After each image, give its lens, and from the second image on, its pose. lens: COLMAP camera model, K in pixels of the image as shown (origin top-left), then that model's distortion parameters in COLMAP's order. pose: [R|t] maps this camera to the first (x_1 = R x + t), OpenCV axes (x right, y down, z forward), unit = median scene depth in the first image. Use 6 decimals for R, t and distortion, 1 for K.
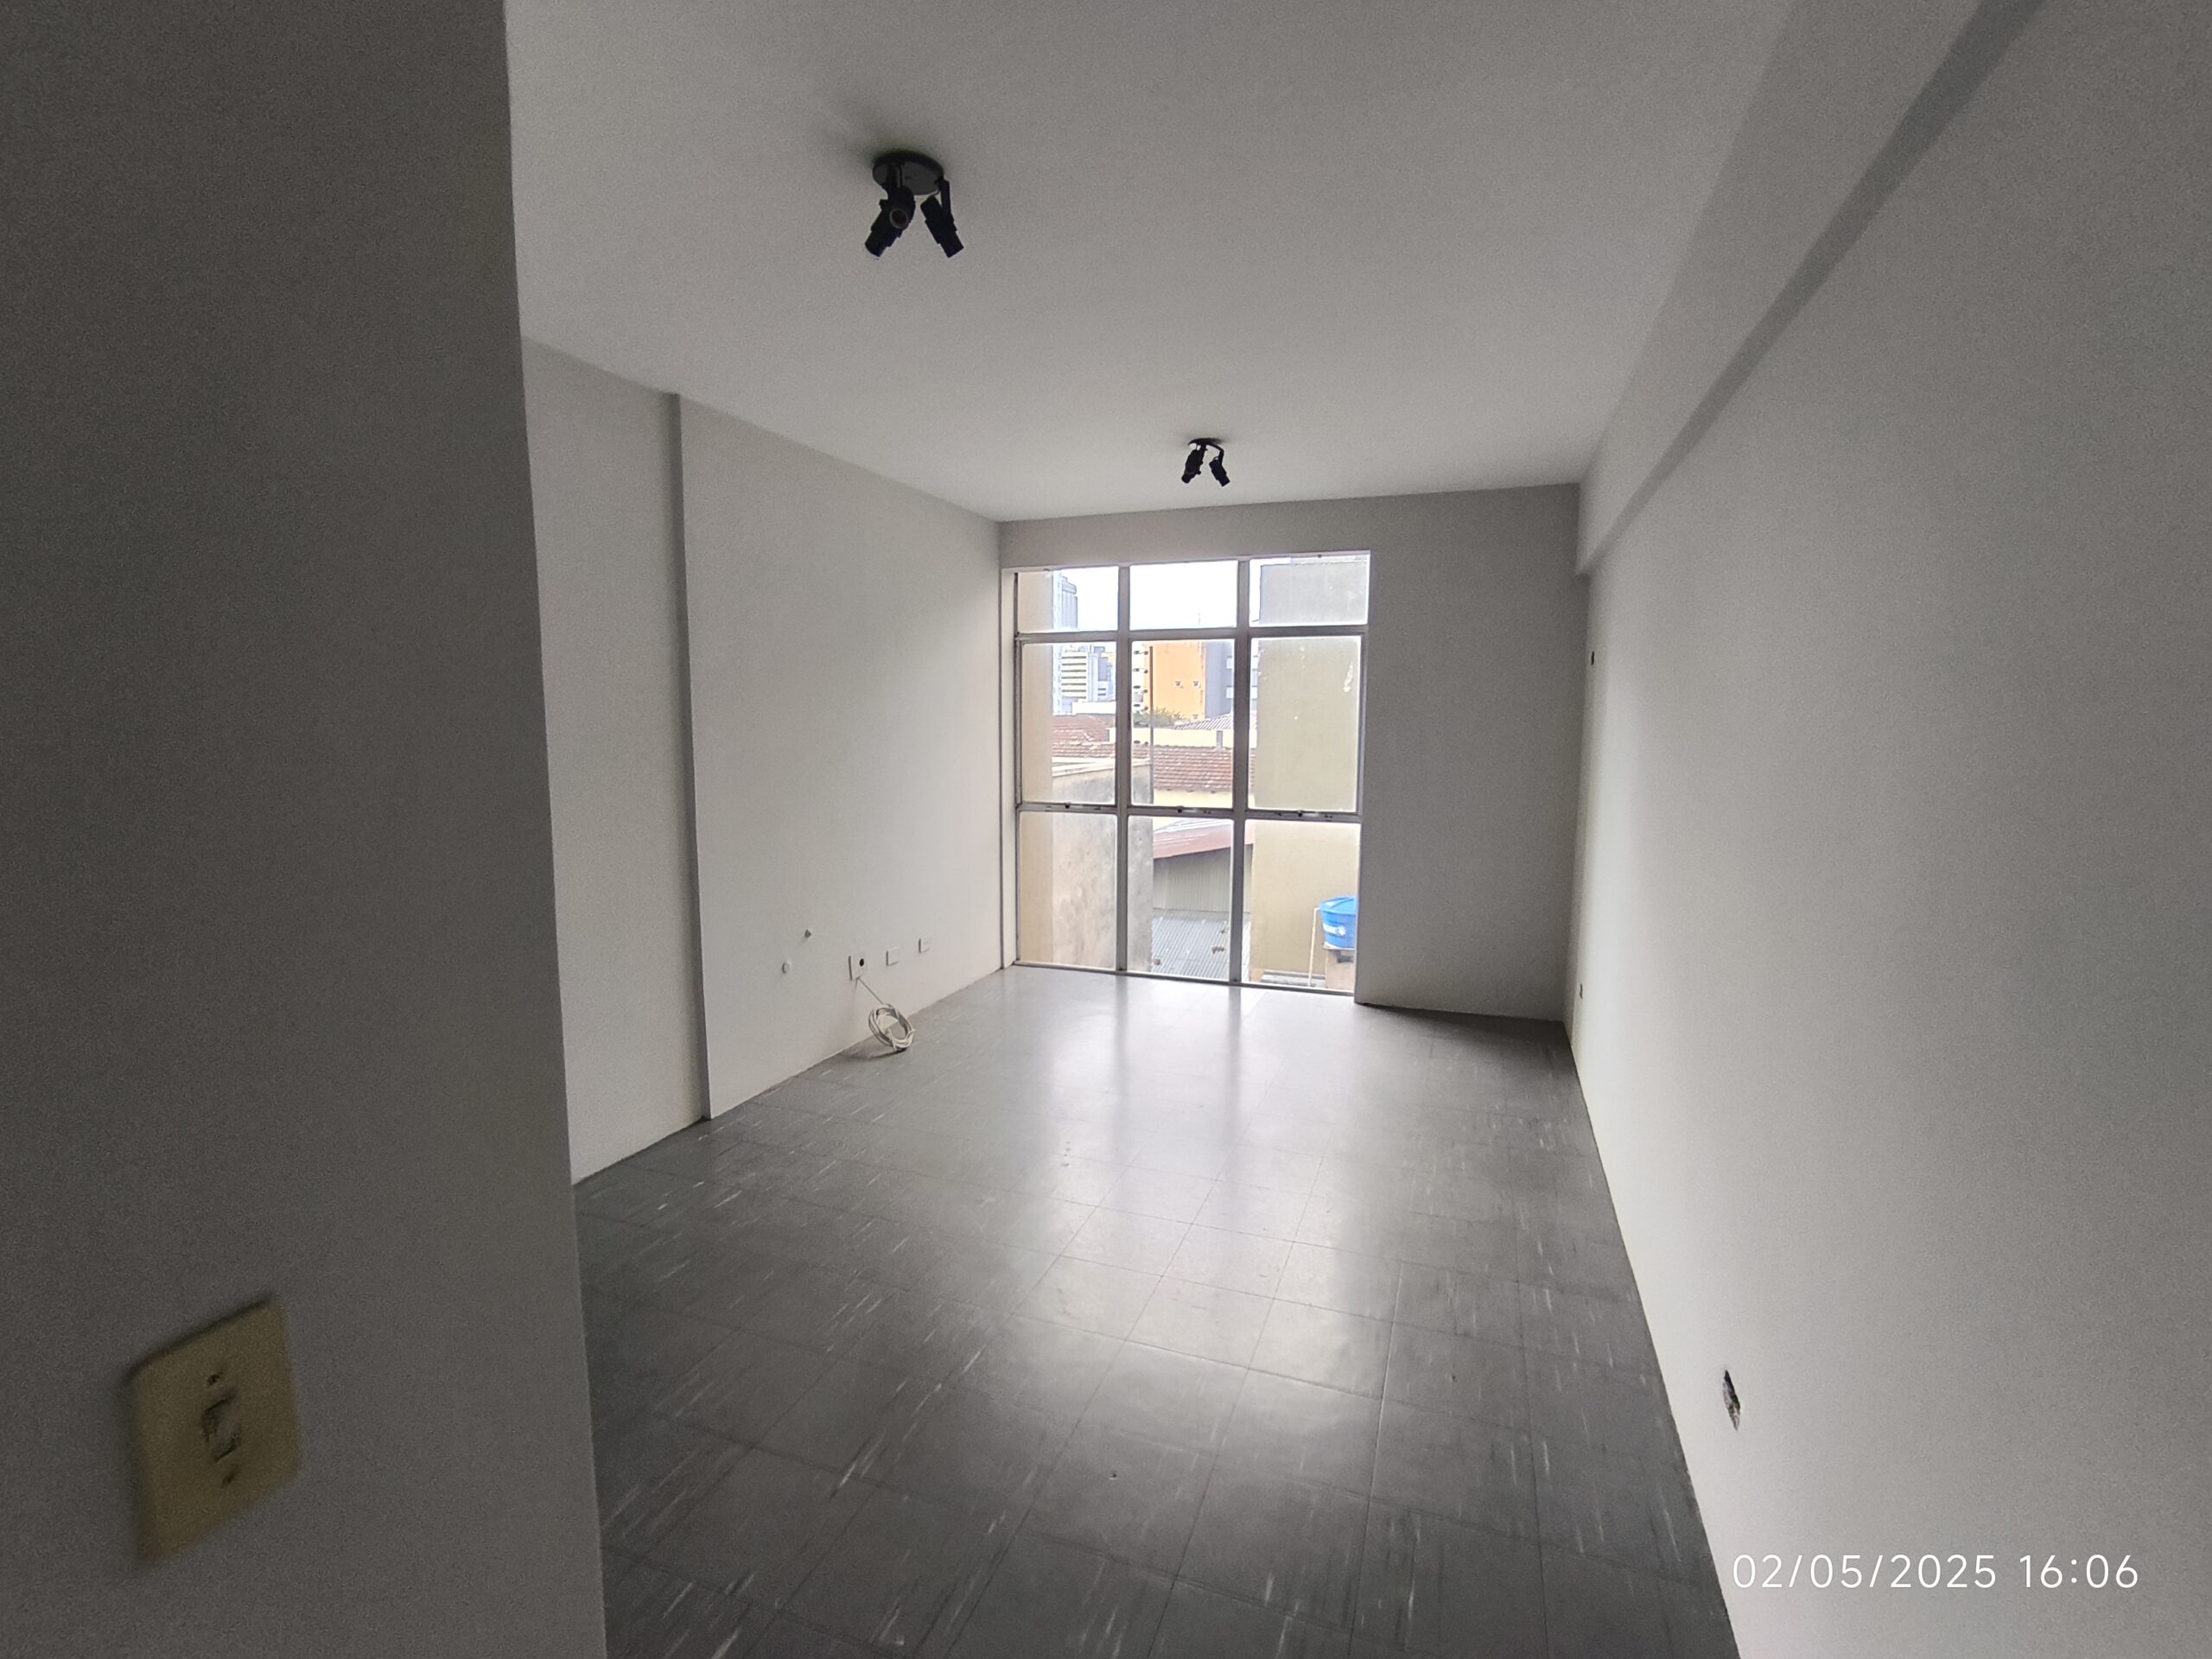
lens RADIAL K [[1008.1, 0, 1100.2], [0, 1008.1, 825.8], [0, 0, 1]] dist [-0.013513, 0.014219]
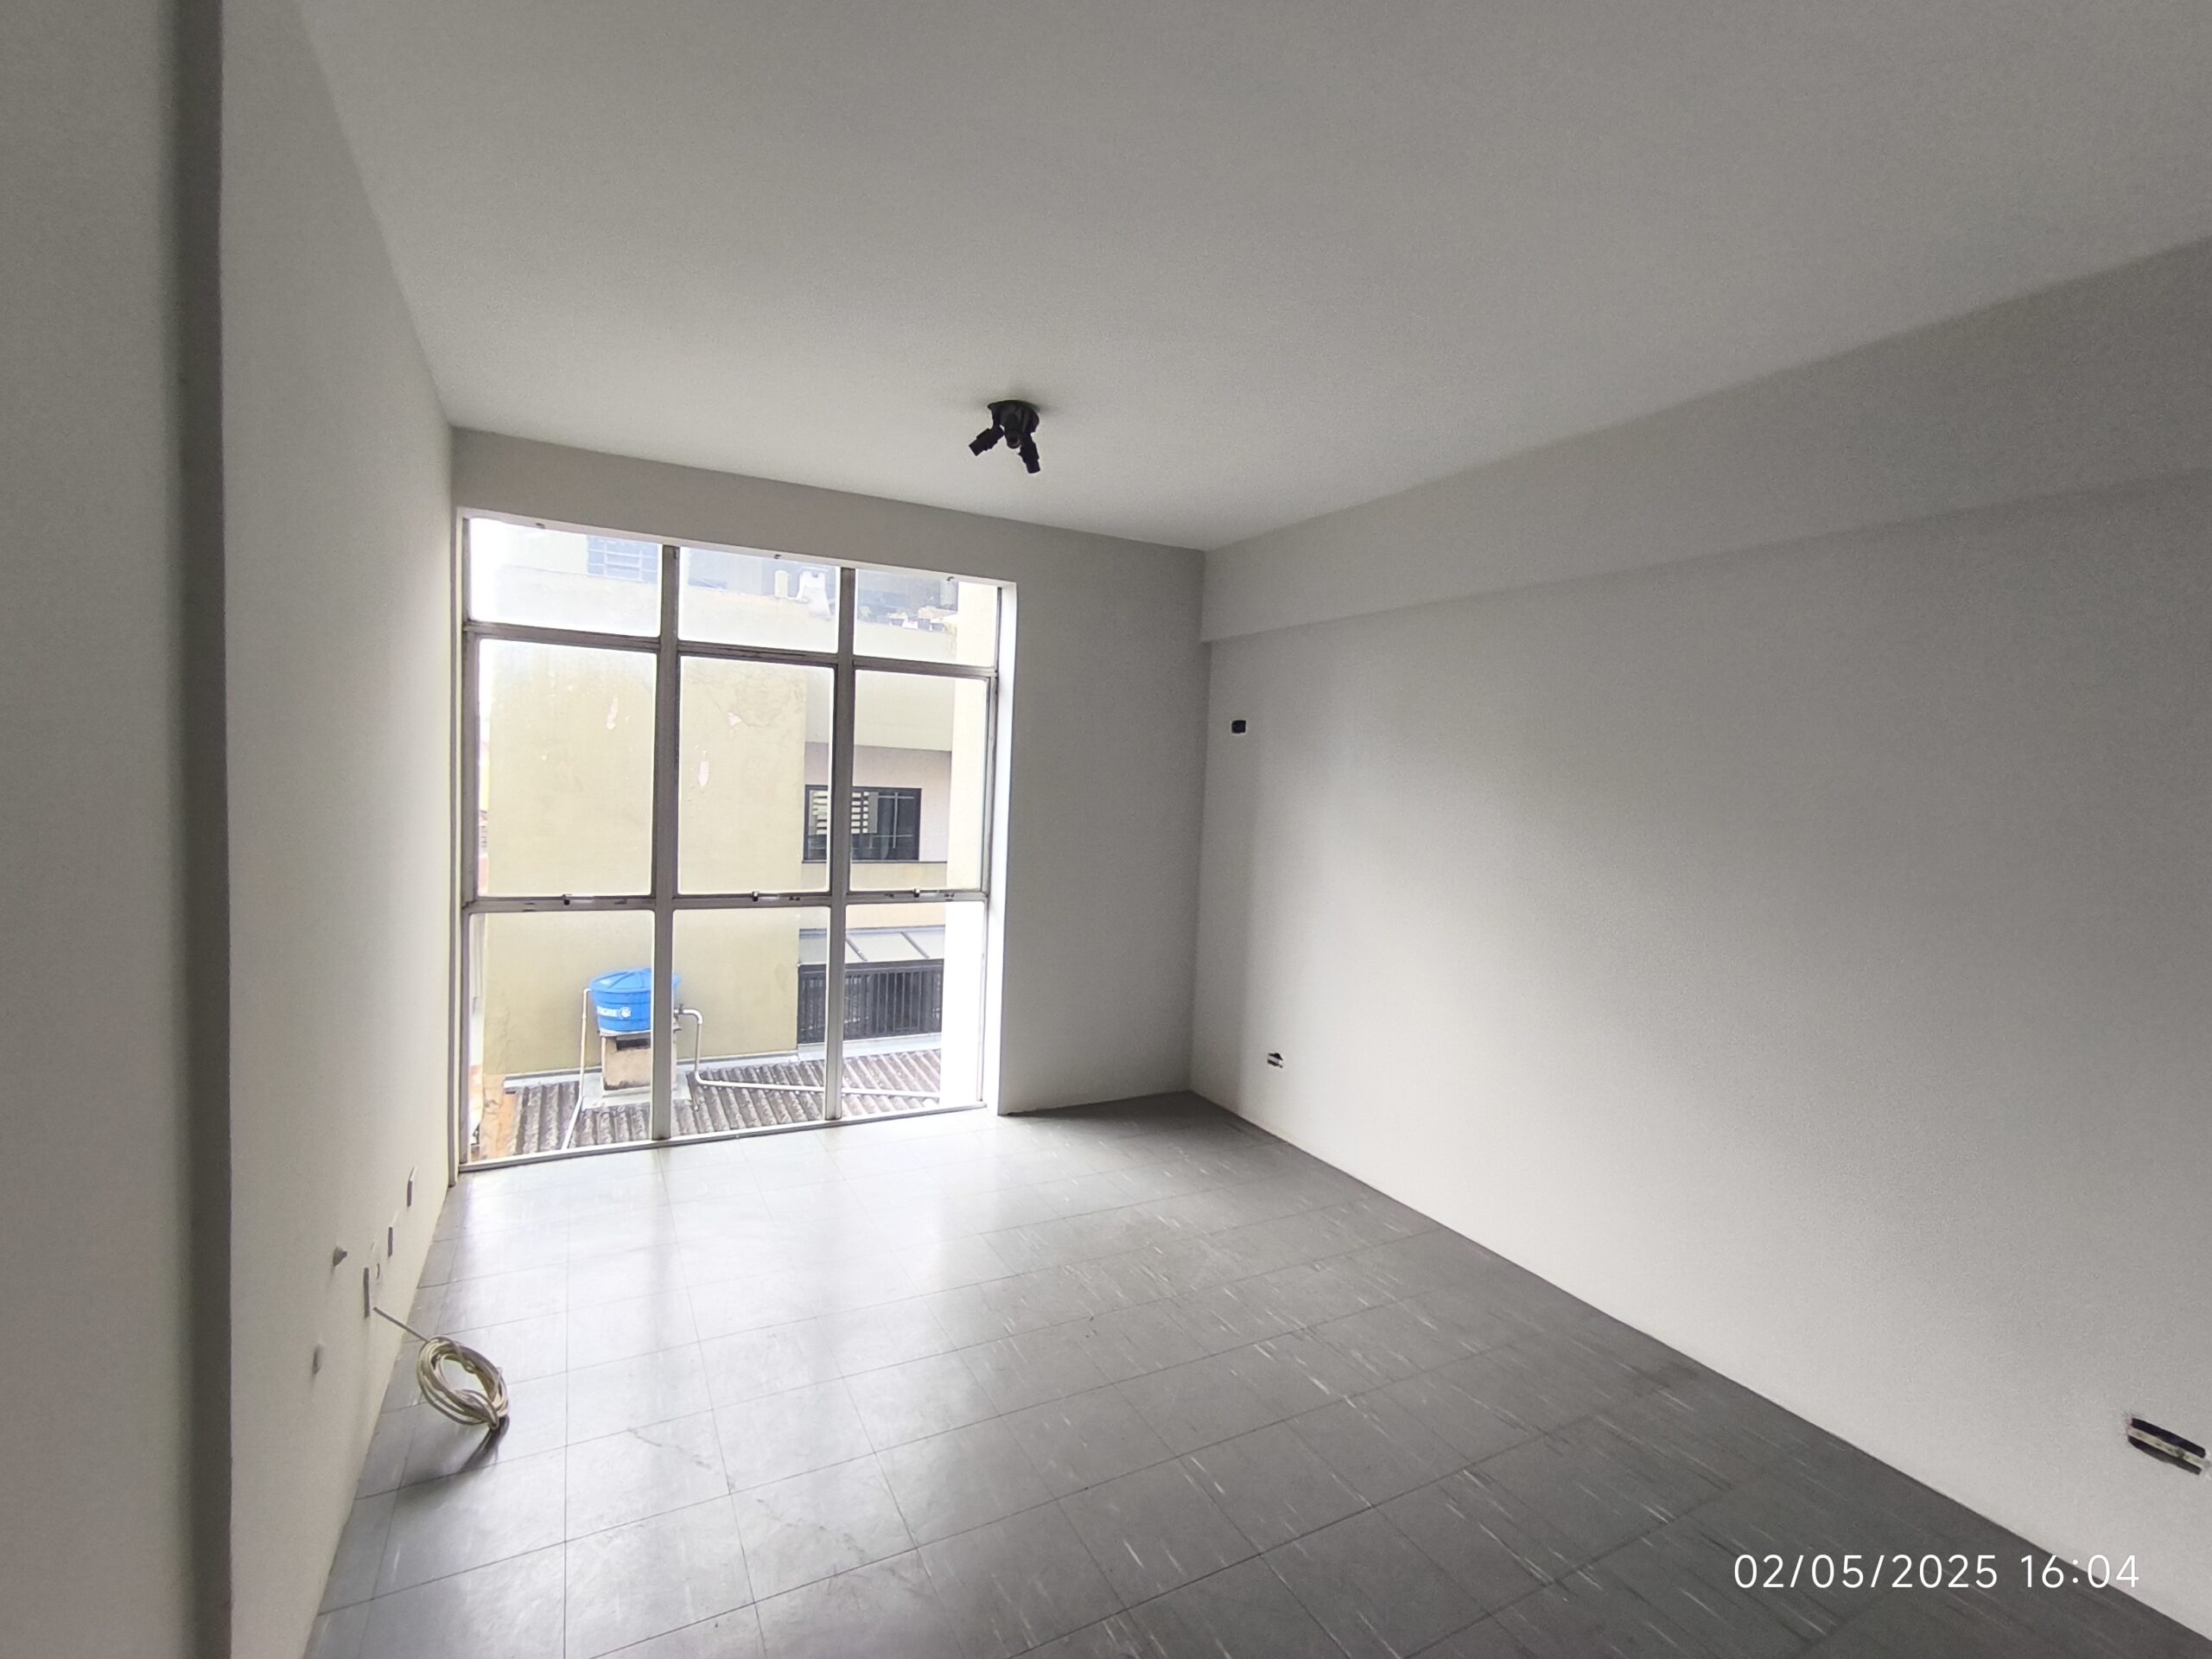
lens RADIAL K [[1008.1, 0, 1108.0], [0, 1008.1, 839.6], [0, 0, 1]] dist [-0.013513, 0.014219]
pose [[0.666216, -0.019736, 0.745498, -0.342343], [0.039454, 0.999183, -0.008807, -0.048730], [-0.744714, 0.035281, 0.666450, 0.400879]]
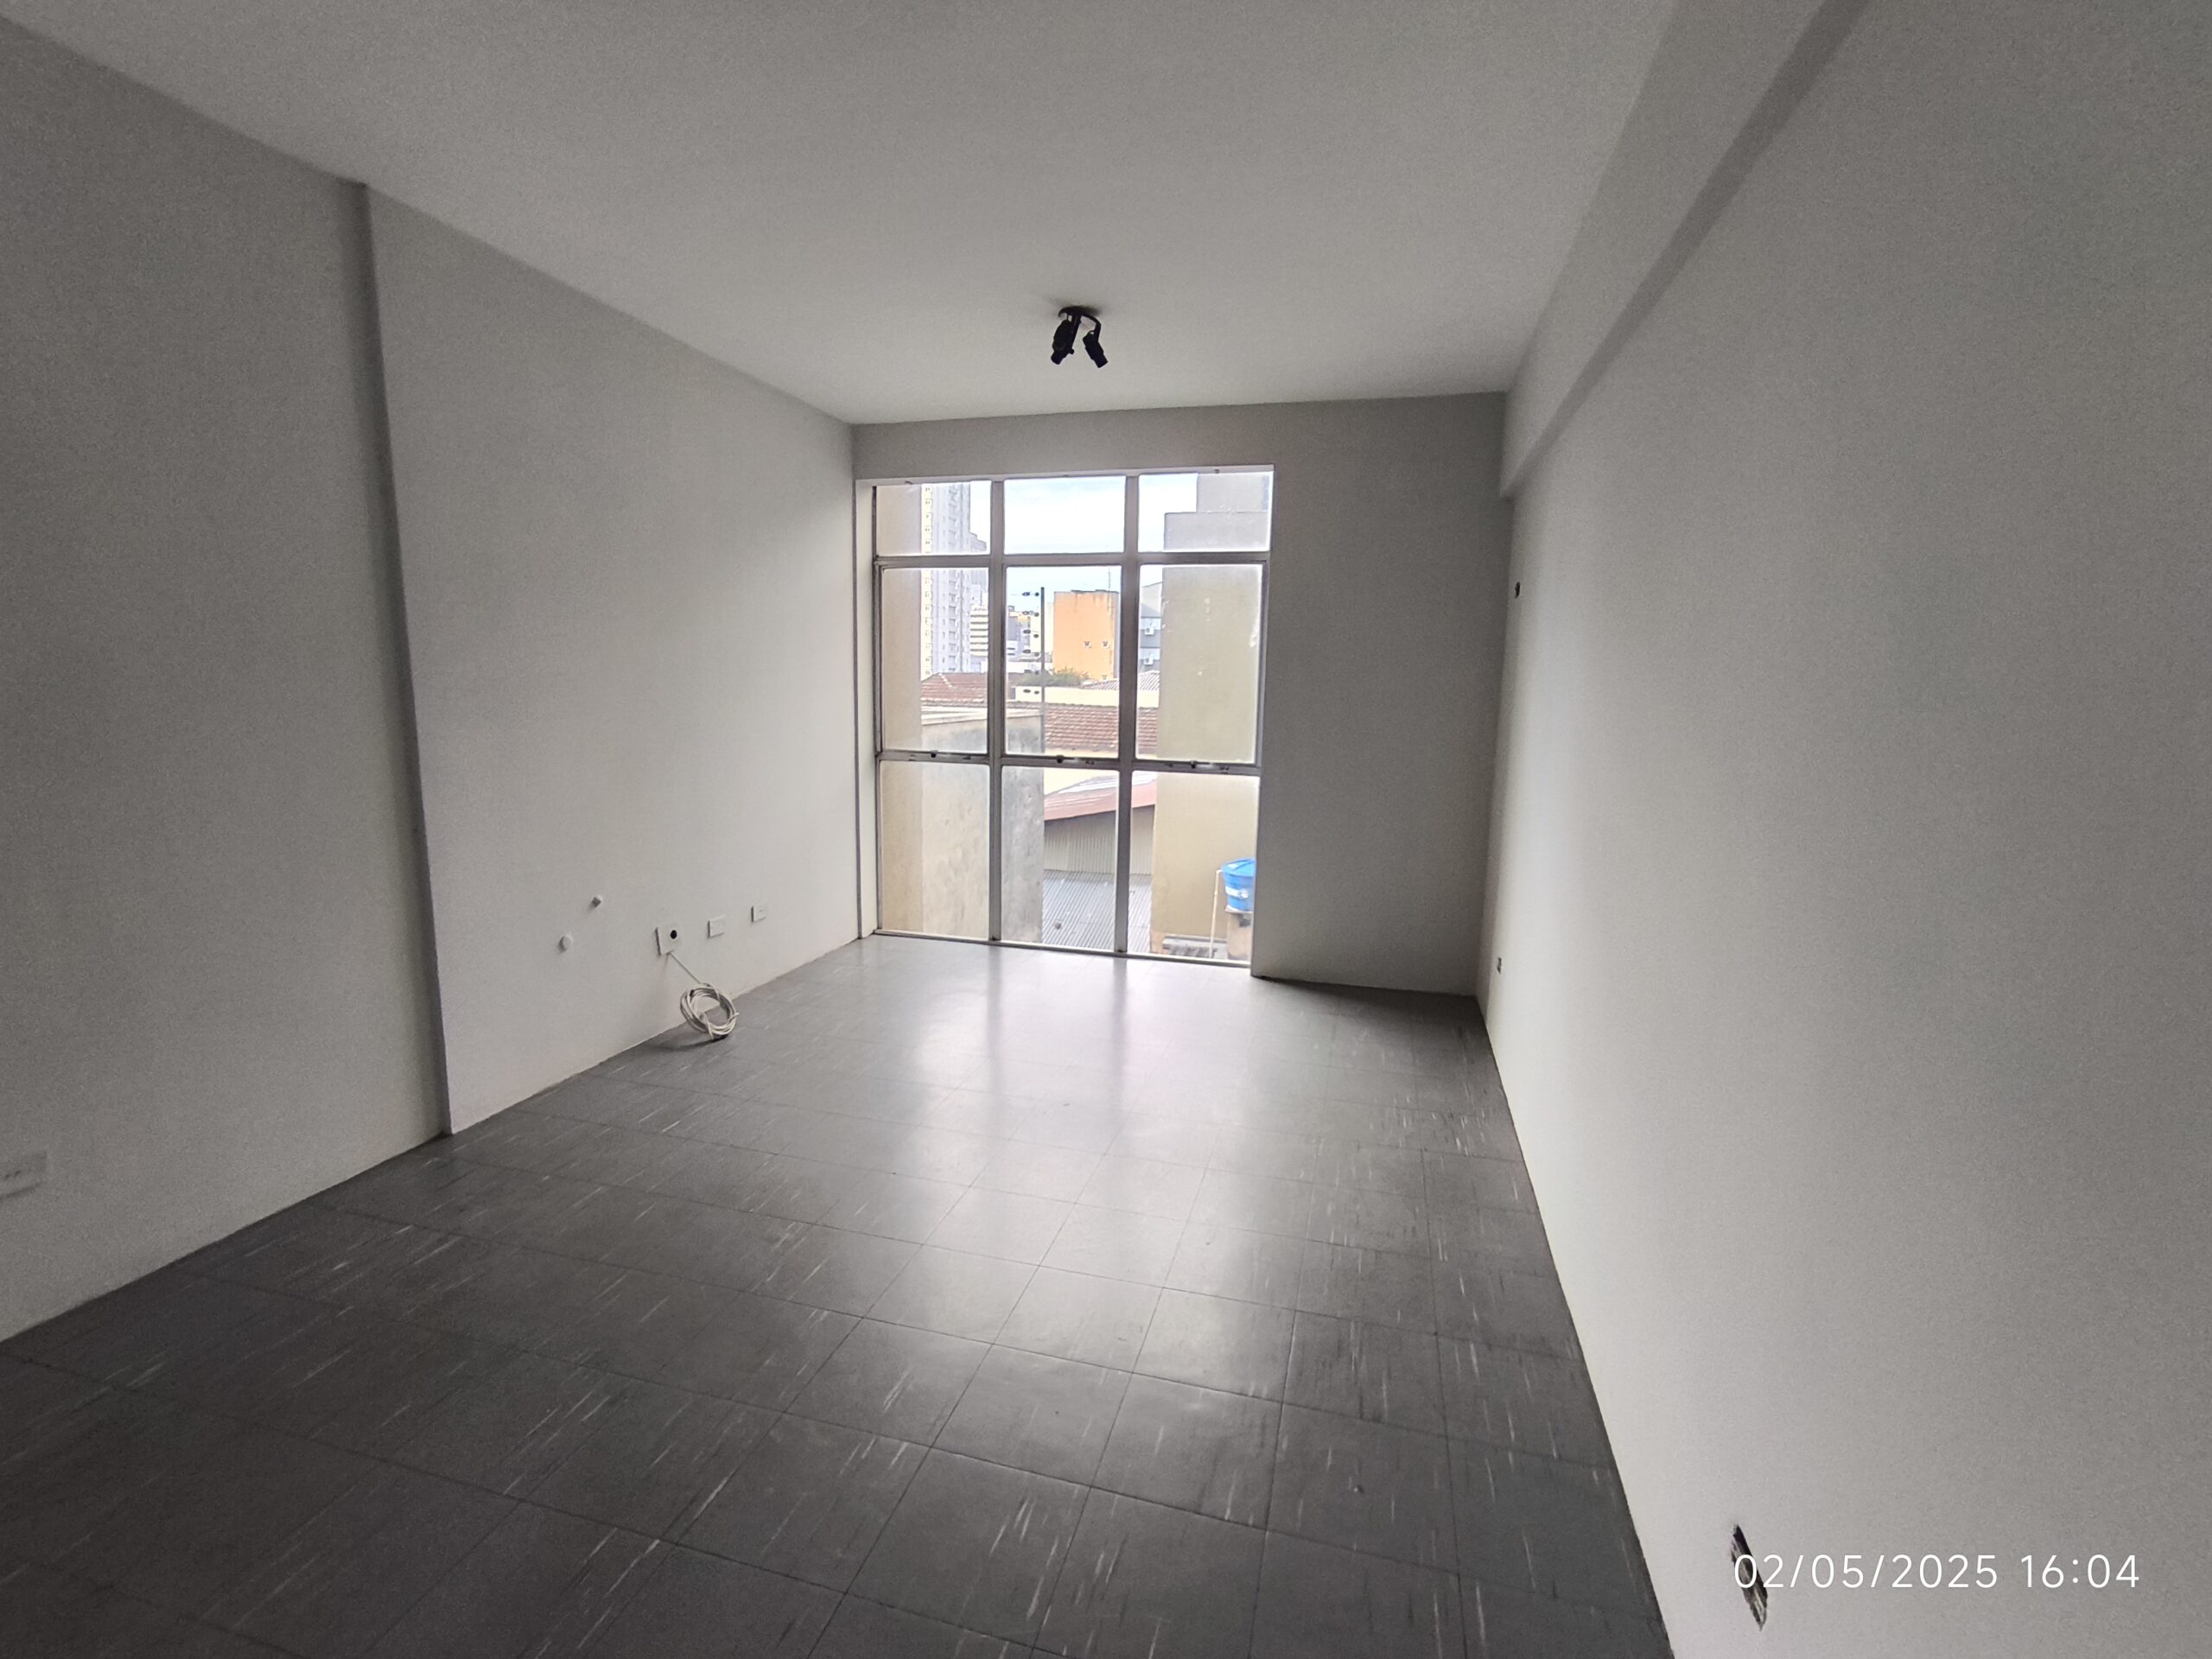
lens RADIAL K [[1008.1, 0, 1100.3], [0, 1008.1, 807.3], [0, 0, 1]] dist [-0.013513, 0.014219]
pose [[0.996020, 0.006558, 0.088893, 0.043014], [-0.008295, 0.999782, 0.019177, 0.010447], [-0.088748, -0.019838, 0.995857, 0.136218]]
